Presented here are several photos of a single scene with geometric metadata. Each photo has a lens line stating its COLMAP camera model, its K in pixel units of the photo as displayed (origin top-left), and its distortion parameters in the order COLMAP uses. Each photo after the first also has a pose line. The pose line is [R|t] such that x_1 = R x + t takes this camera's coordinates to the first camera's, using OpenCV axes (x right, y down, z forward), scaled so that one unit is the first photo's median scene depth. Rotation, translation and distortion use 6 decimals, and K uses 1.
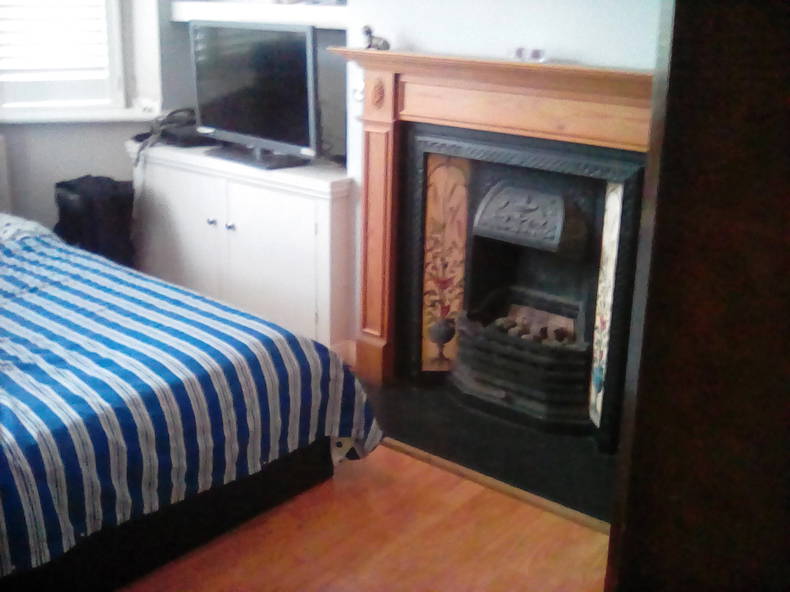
lens RADIAL K [[969.0, 0, 395.0], [0, 969.0, 296.0], [0, 0, 1]] dist [-0.021772, -0.036573]
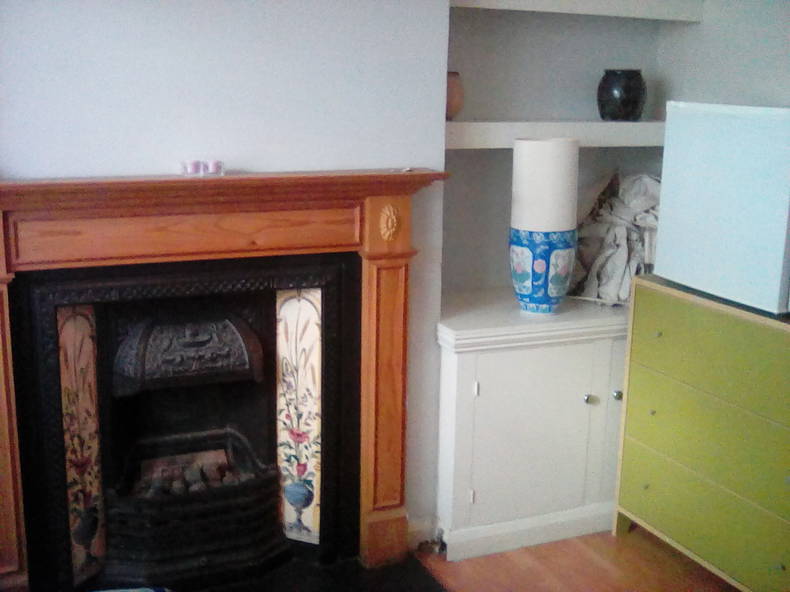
lens RADIAL K [[969.0, 0, 395.0], [0, 969.0, 296.0], [0, 0, 1]] dist [-0.021772, -0.036573]
pose [[0.439967, -0.206500, 0.873949, -0.502435], [0.270054, 0.958578, 0.090545, -0.150750], [-0.856446, 0.196177, 0.477509, 0.402454]]
